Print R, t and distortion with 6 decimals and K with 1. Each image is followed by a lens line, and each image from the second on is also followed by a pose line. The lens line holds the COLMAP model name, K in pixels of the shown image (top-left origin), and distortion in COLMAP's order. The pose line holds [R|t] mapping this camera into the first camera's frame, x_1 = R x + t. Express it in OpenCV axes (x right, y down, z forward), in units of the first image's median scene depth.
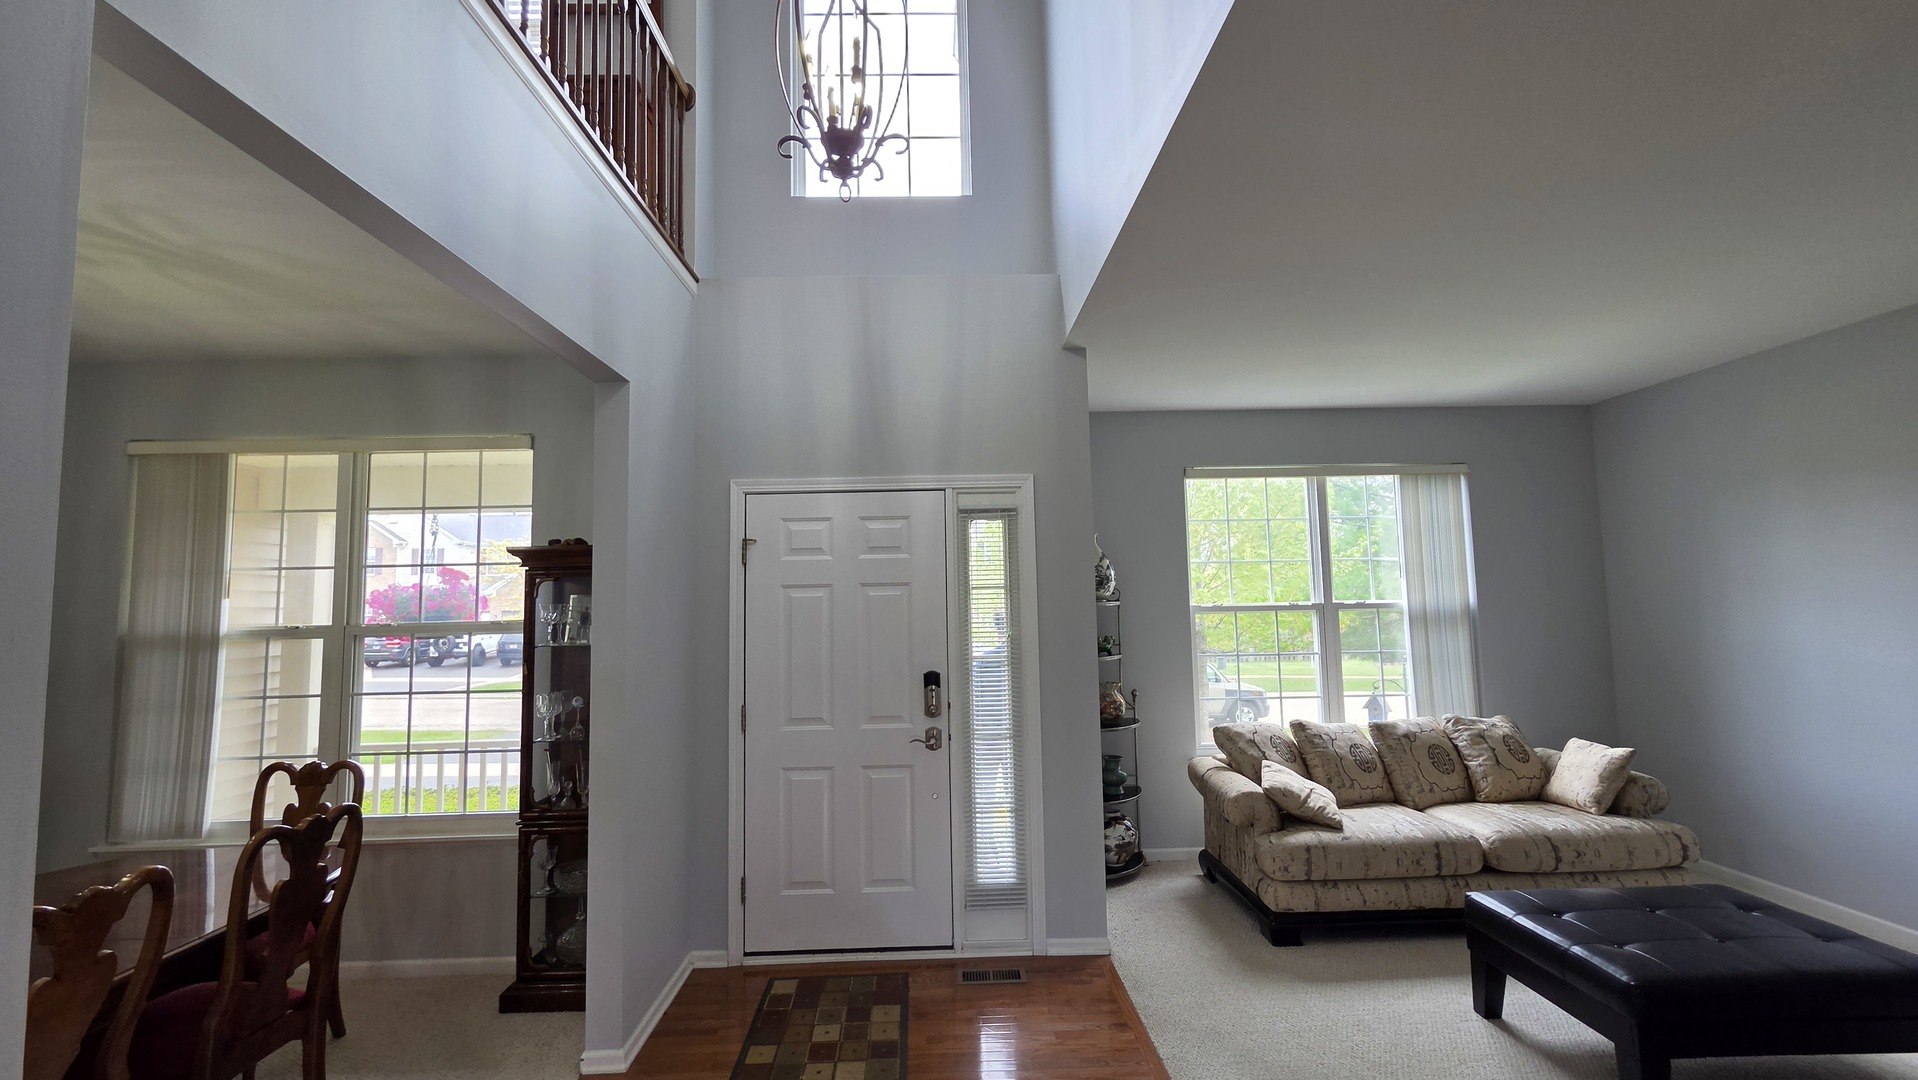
lens RADIAL K [[787.3, 0, 959.0], [0, 787.3, 540.0], [0, 0, 1]] dist [0.000550, 0.000302]
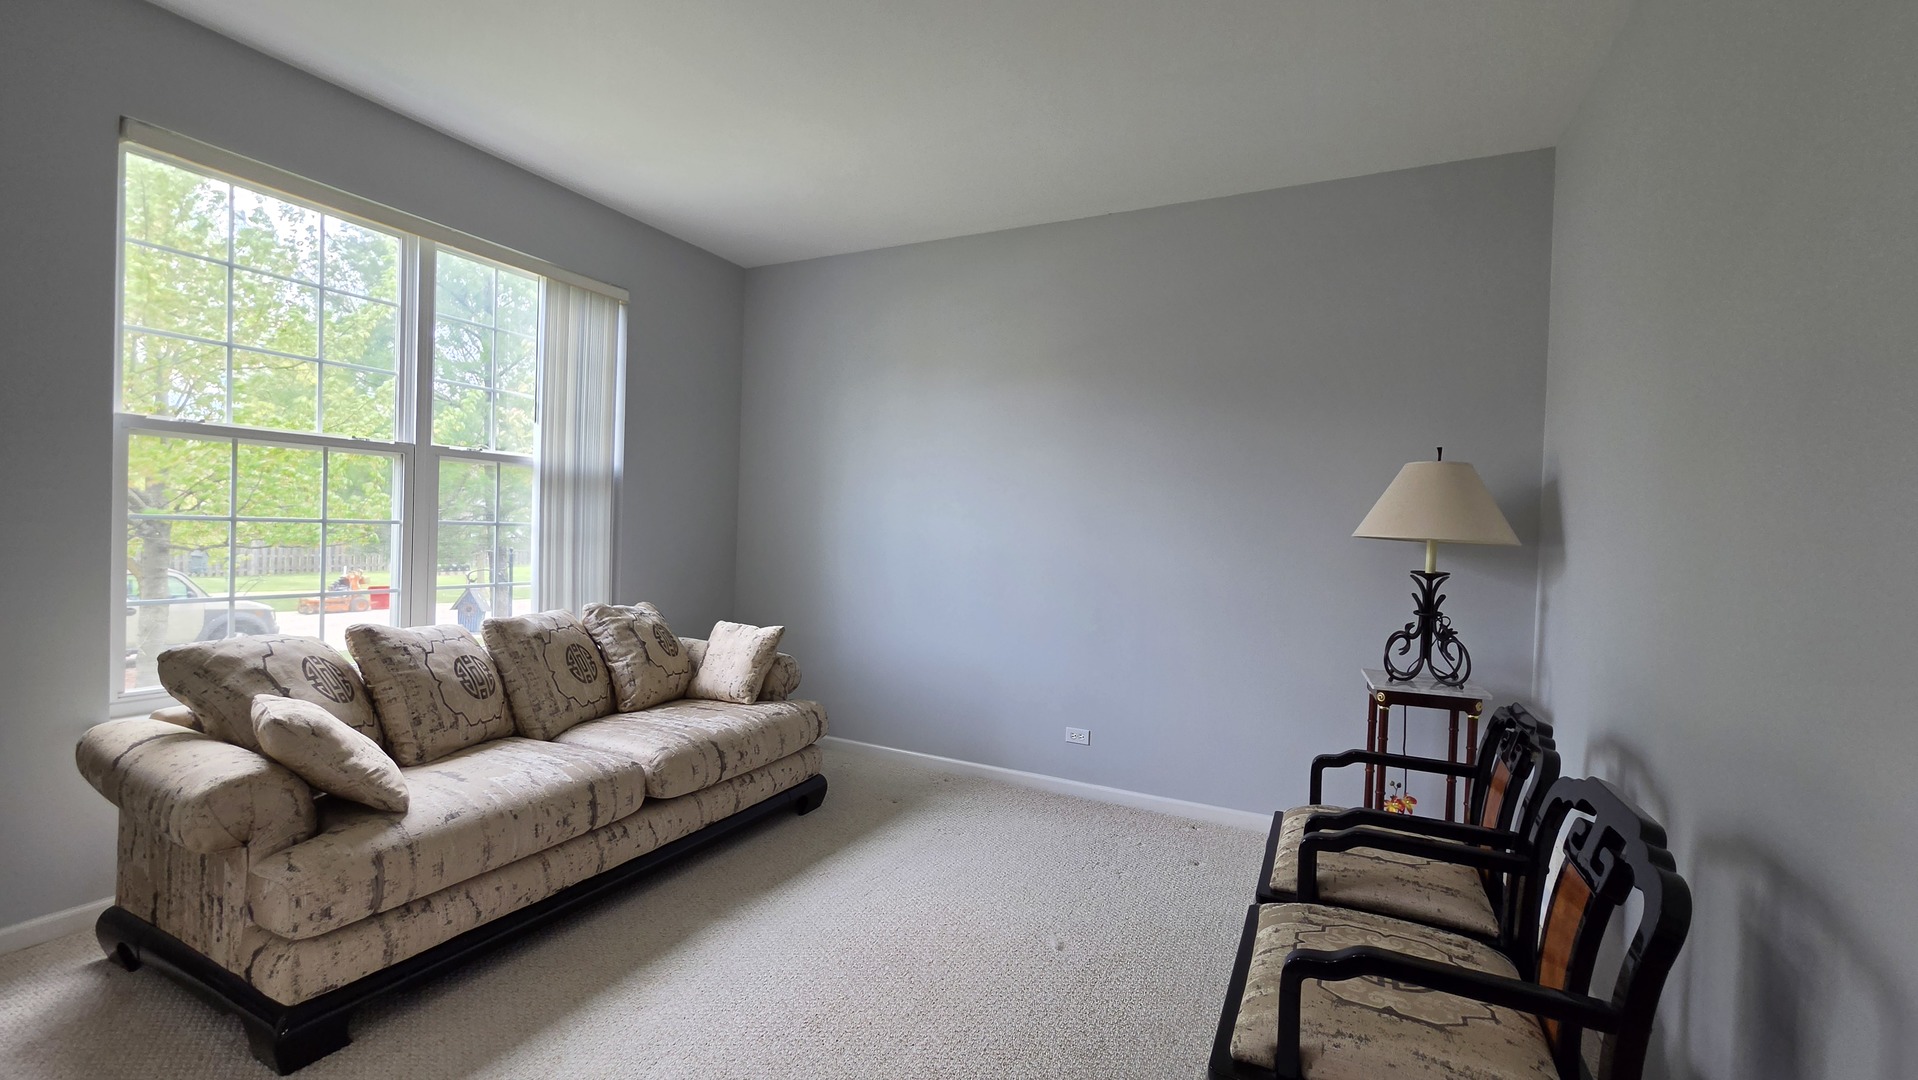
lens RADIAL K [[787.3, 0, 959.0], [0, 787.3, 540.0], [0, 0, 1]] dist [0.000550, 0.000302]
pose [[0.468684, 0.022350, 0.883083, 0.133336], [-0.116005, 0.992580, 0.036446, 0.100240], [-0.875716, -0.119524, 0.467799, 0.376546]]
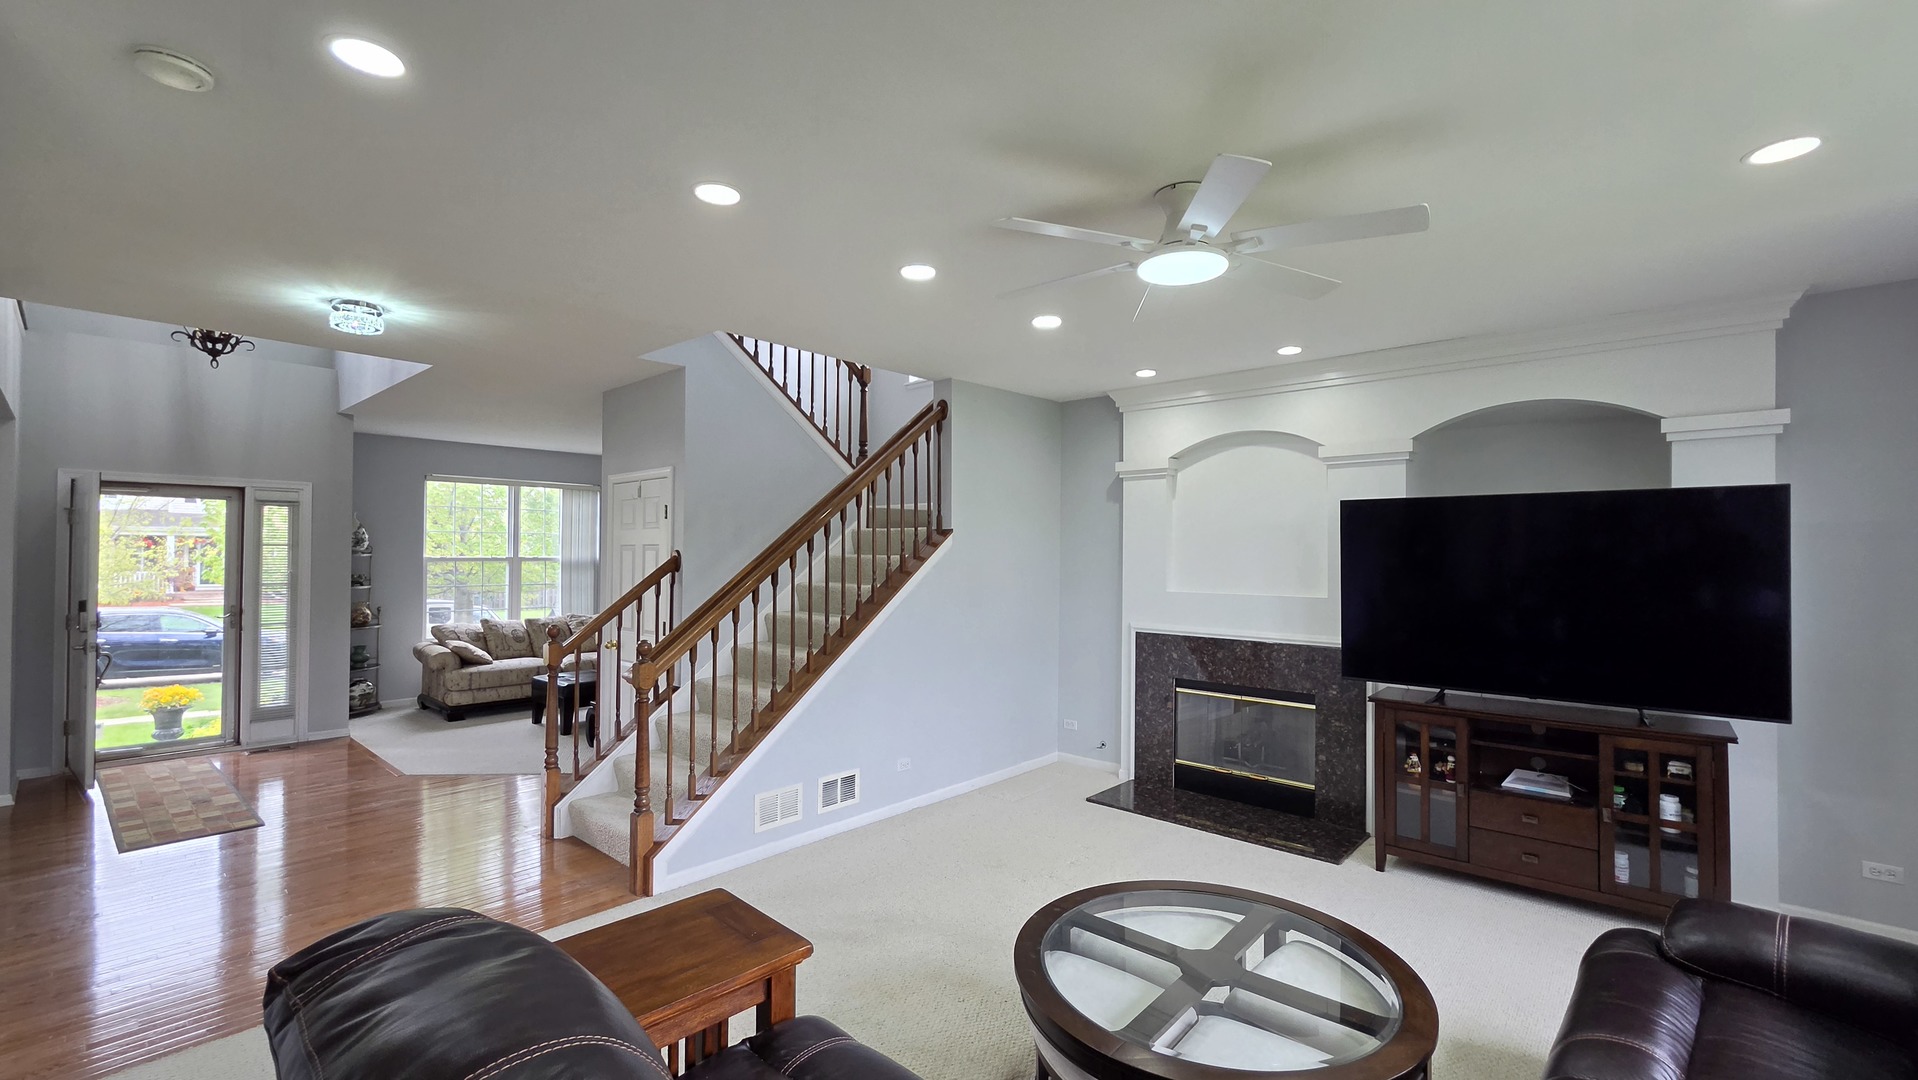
lens RADIAL K [[774.7, 0, 959.0], [0, 774.7, 540.0], [0, 0, 1]] dist [0.000380, 0.000096]
pose [[0.681115, 0.036230, 0.731280, -0.165273], [-0.080081, 0.996469, 0.025219, -0.101530], [-0.727784, -0.075739, 0.681611, -1.132499]]
